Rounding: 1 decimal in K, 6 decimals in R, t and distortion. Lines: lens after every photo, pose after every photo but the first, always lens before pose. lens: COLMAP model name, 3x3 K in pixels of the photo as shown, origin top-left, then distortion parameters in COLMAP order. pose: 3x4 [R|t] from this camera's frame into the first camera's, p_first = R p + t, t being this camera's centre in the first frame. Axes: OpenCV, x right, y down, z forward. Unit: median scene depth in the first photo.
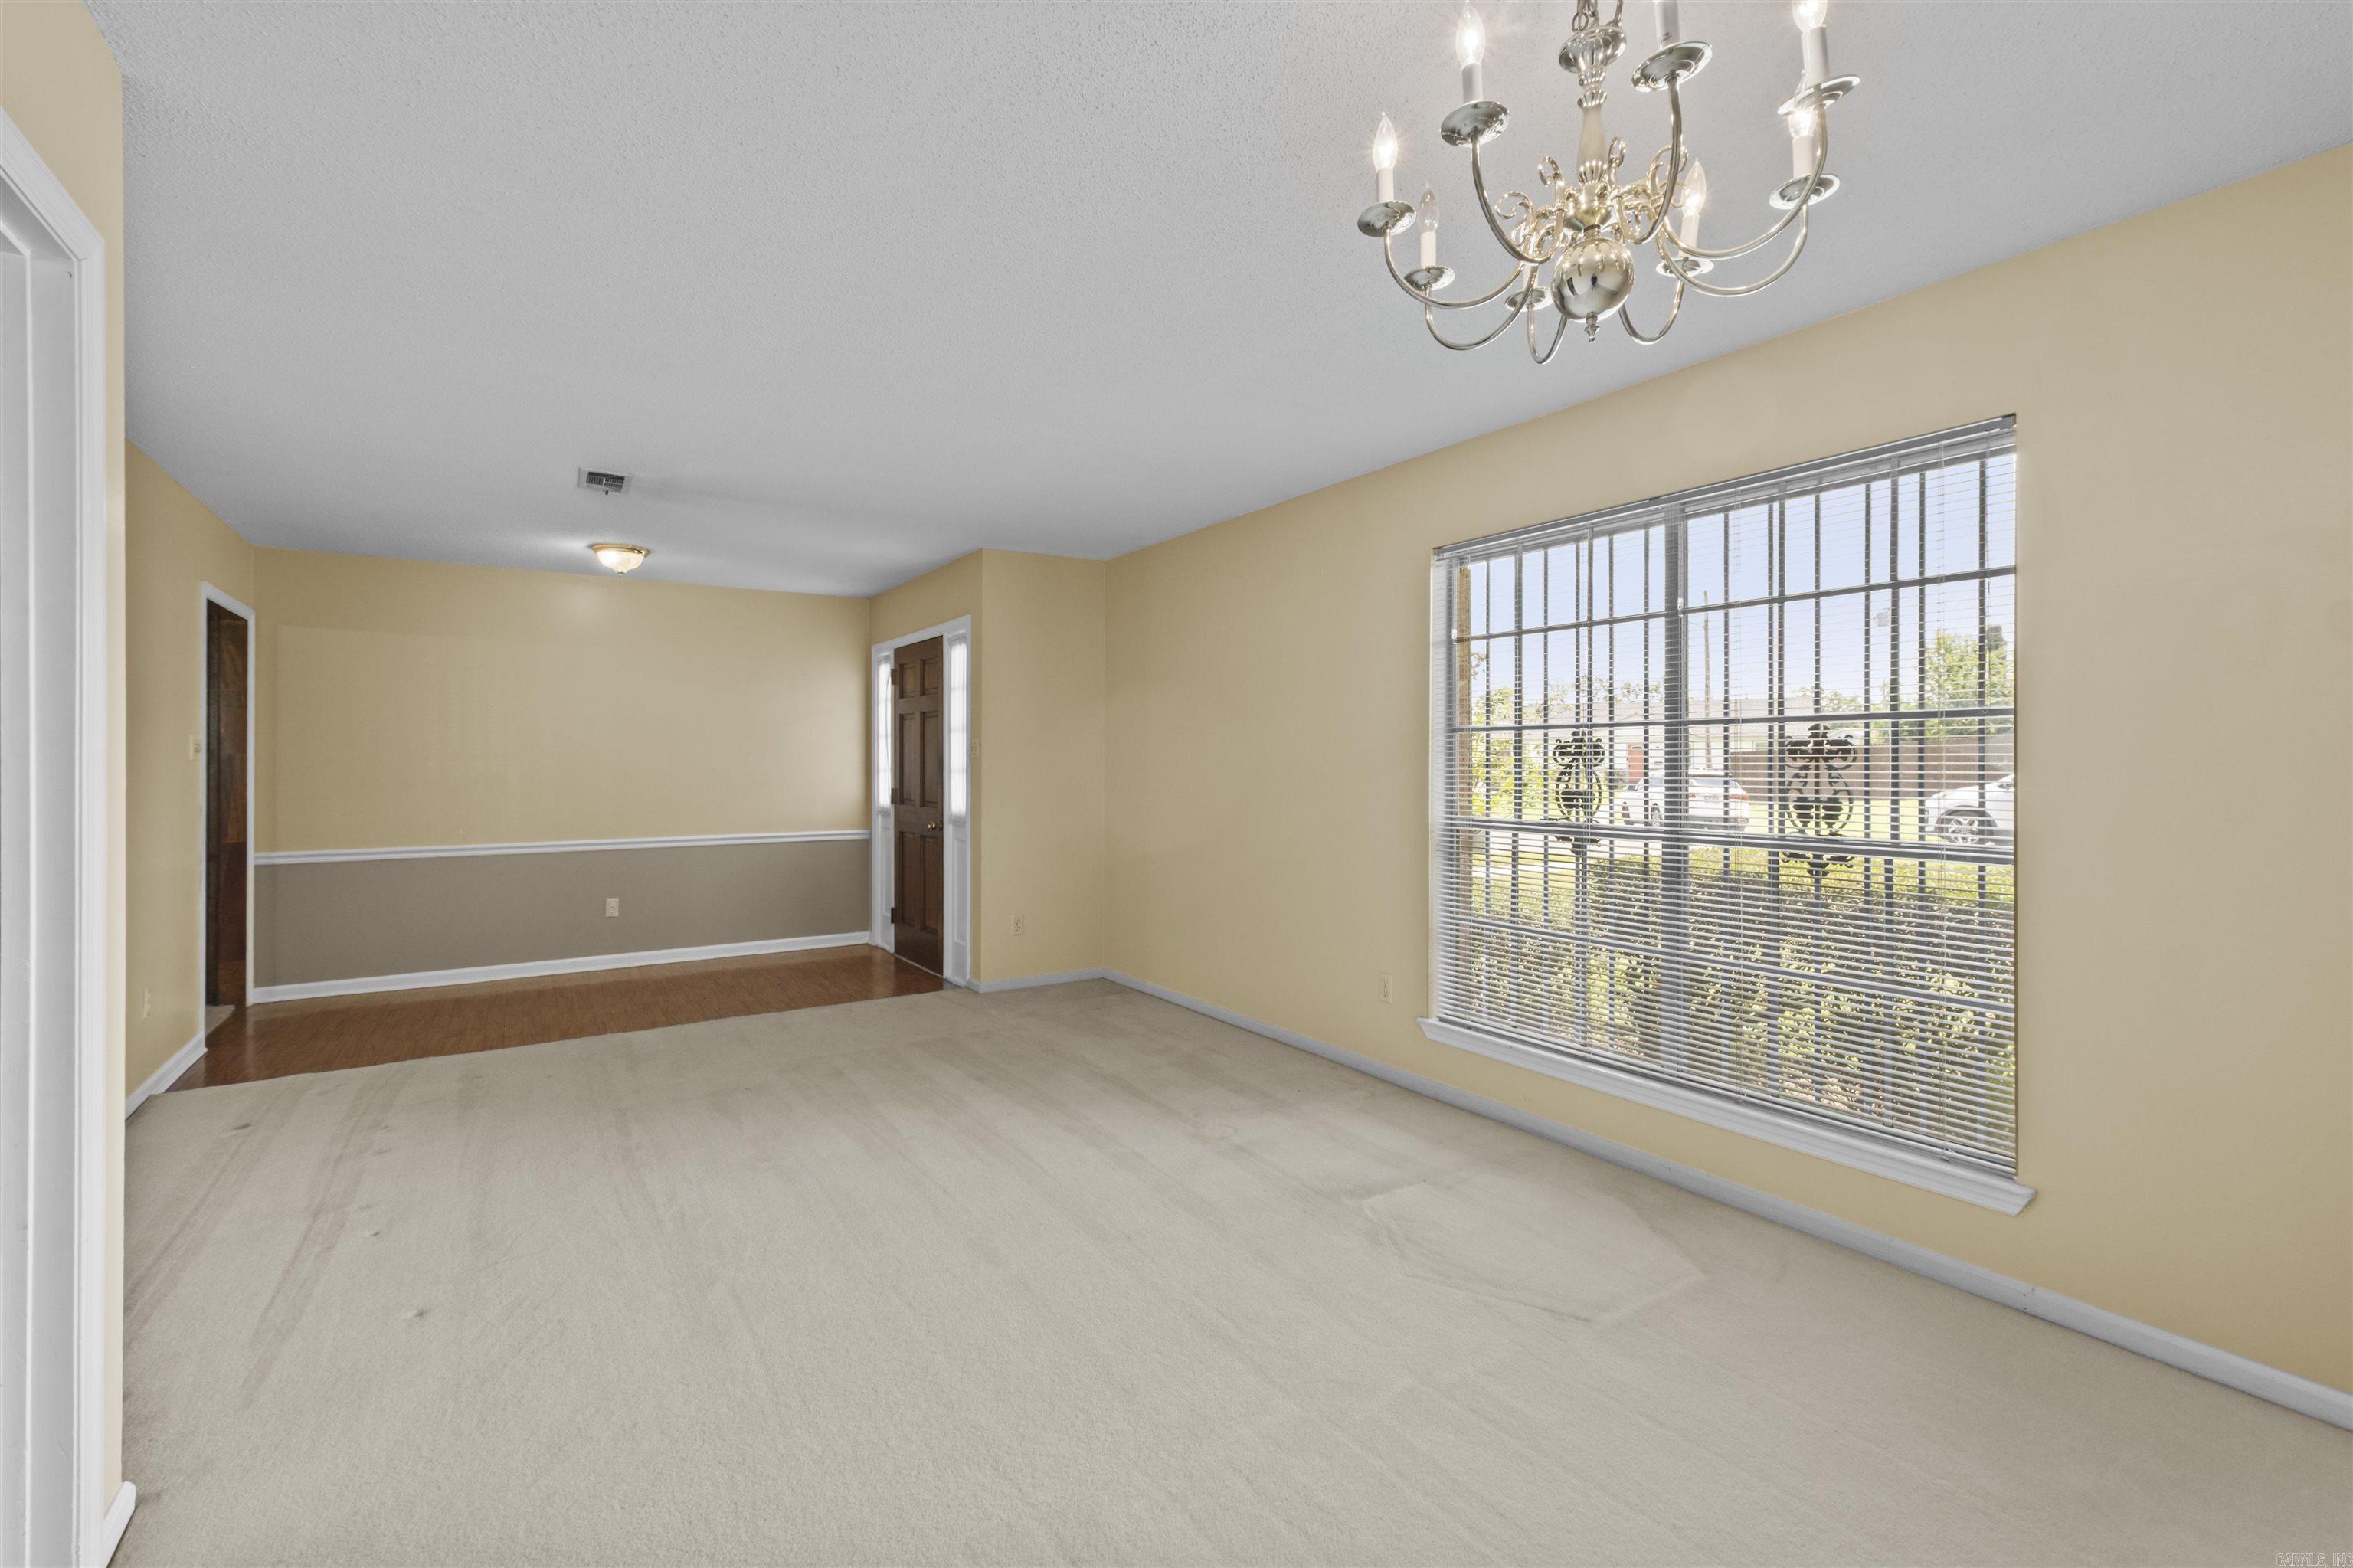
lens RADIAL K [[1039.4, 0, 1158.1], [0, 1039.4, 790.9], [0, 0, 1]] dist [0.008222, -0.000097]
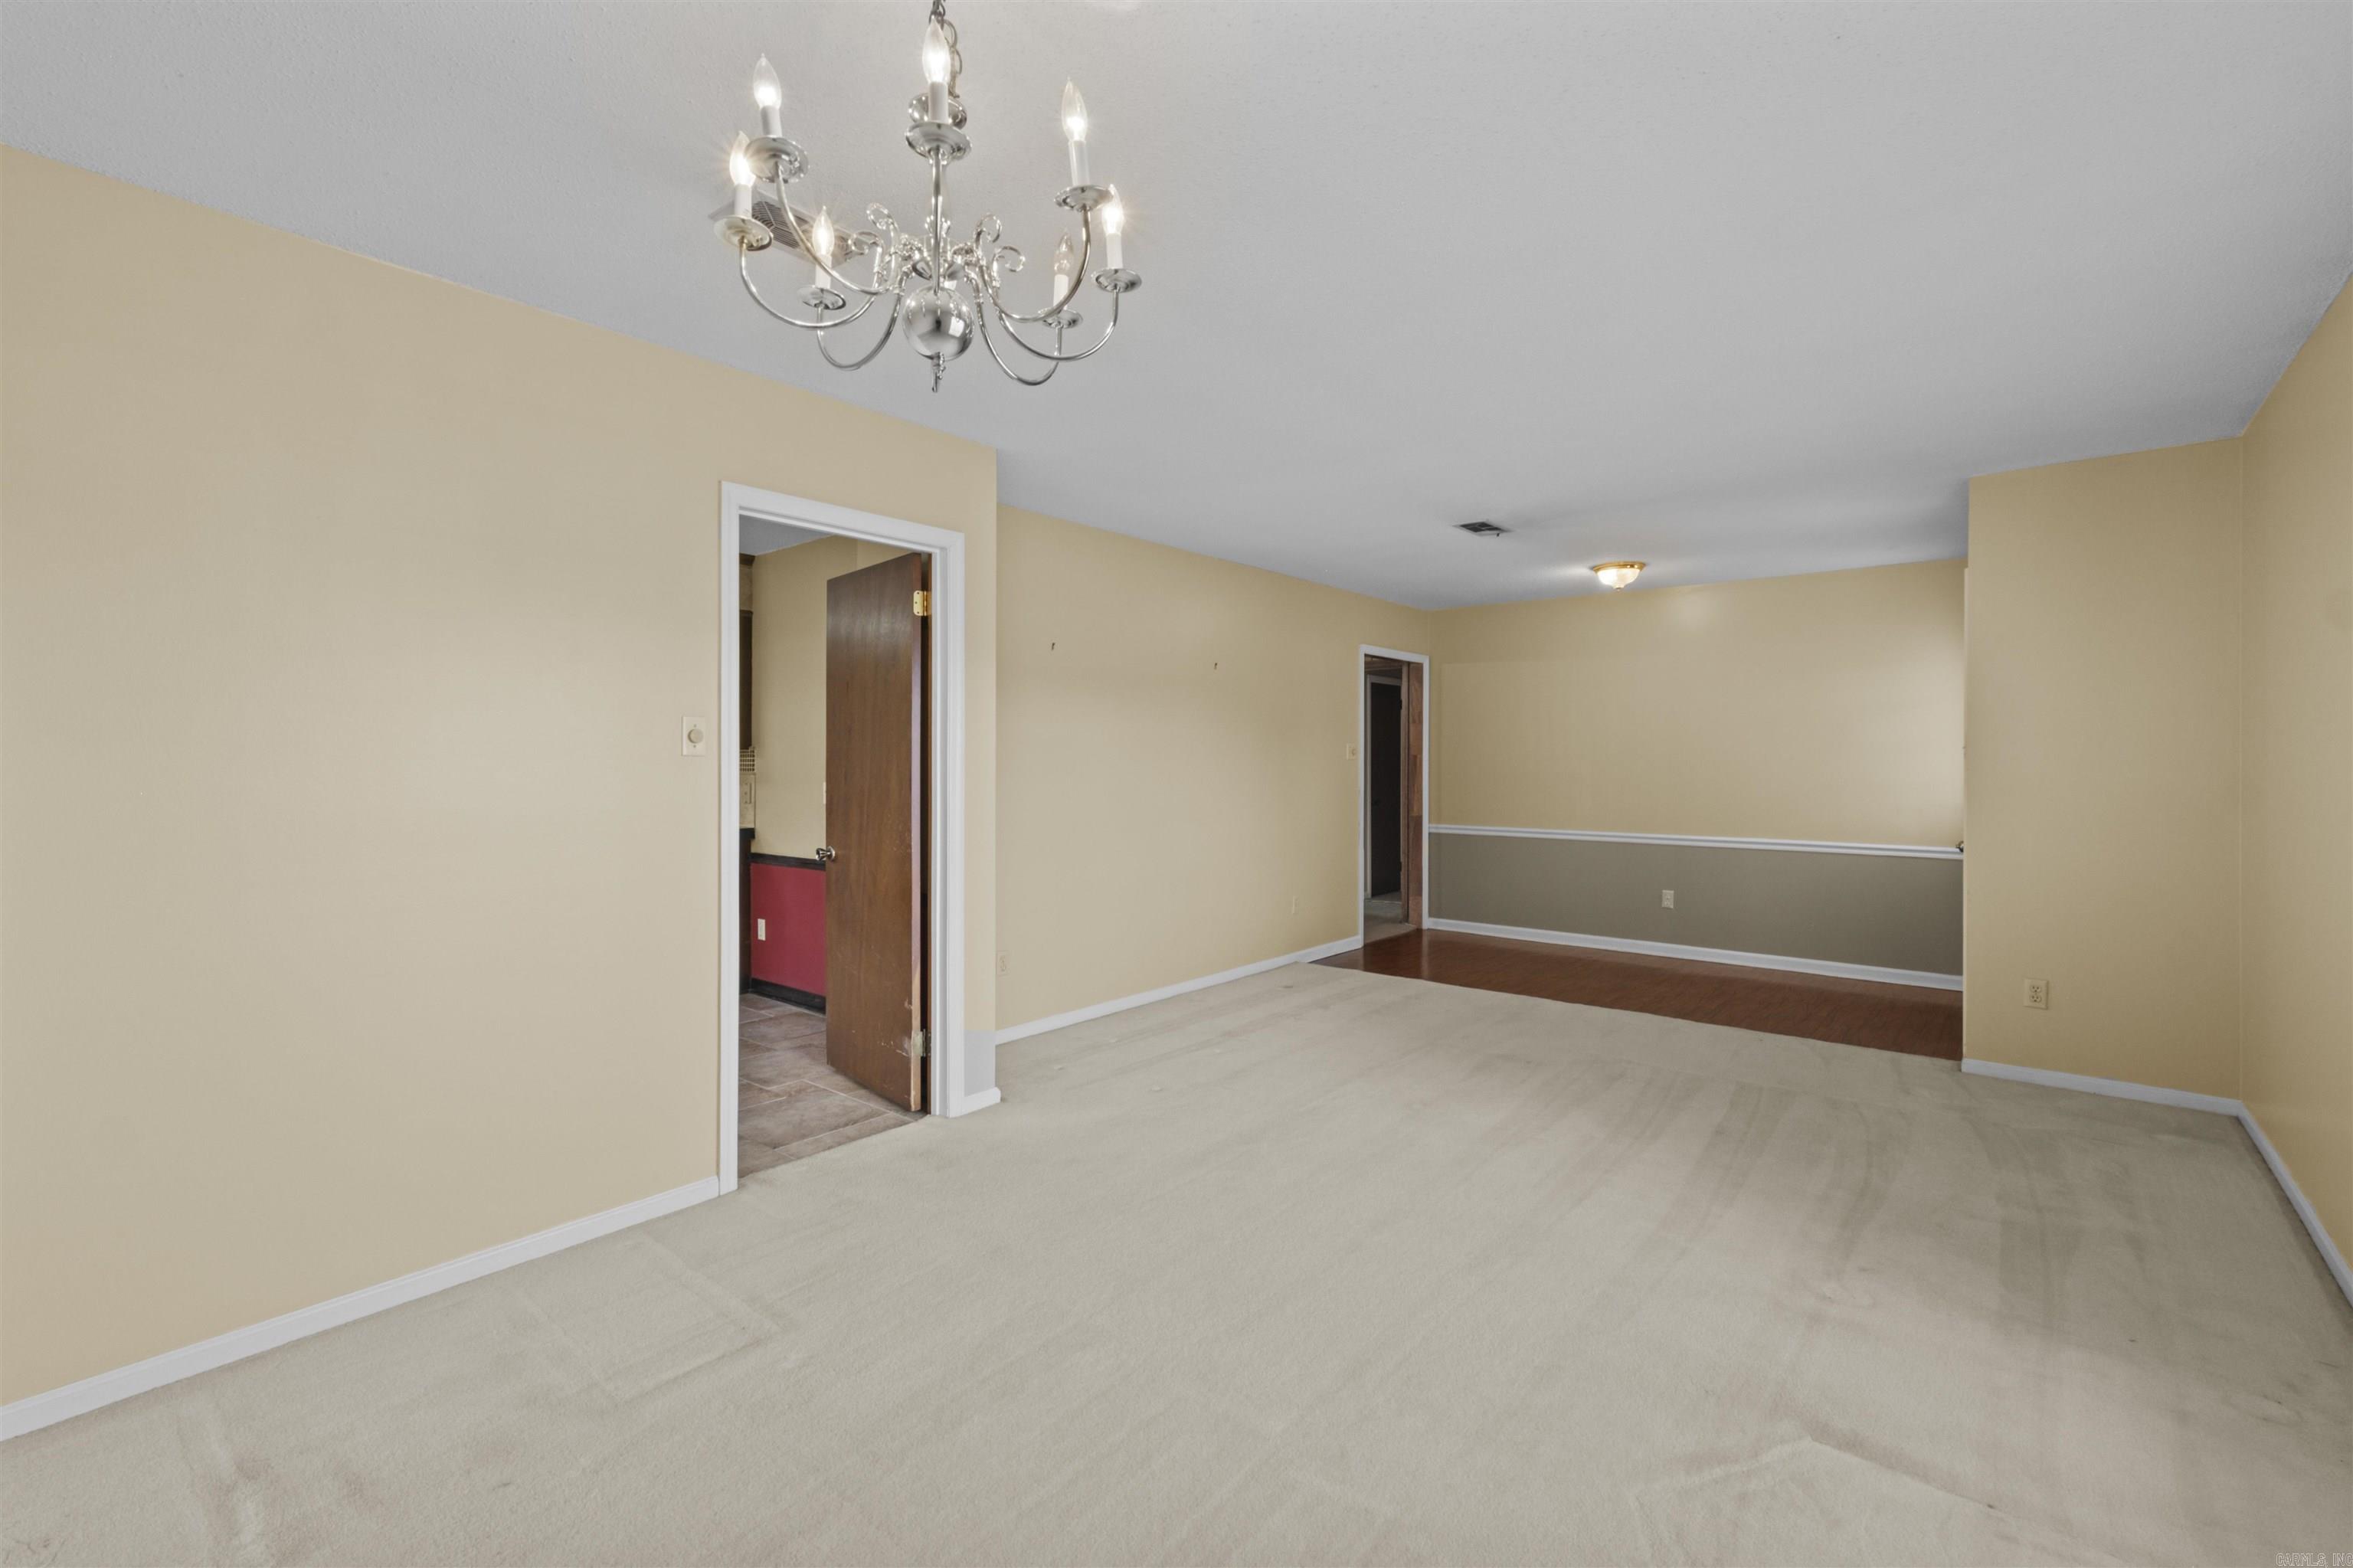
lens RADIAL K [[1036.6, 0, 1175.4], [0, 1036.6, 817.1], [0, 0, 1]] dist [0.000520, -0.000182]
pose [[0.277118, 0.054441, -0.959292, 0.493017], [-0.029870, 0.998399, 0.048031, -0.011012], [0.960372, 0.015344, 0.278300, 0.309828]]
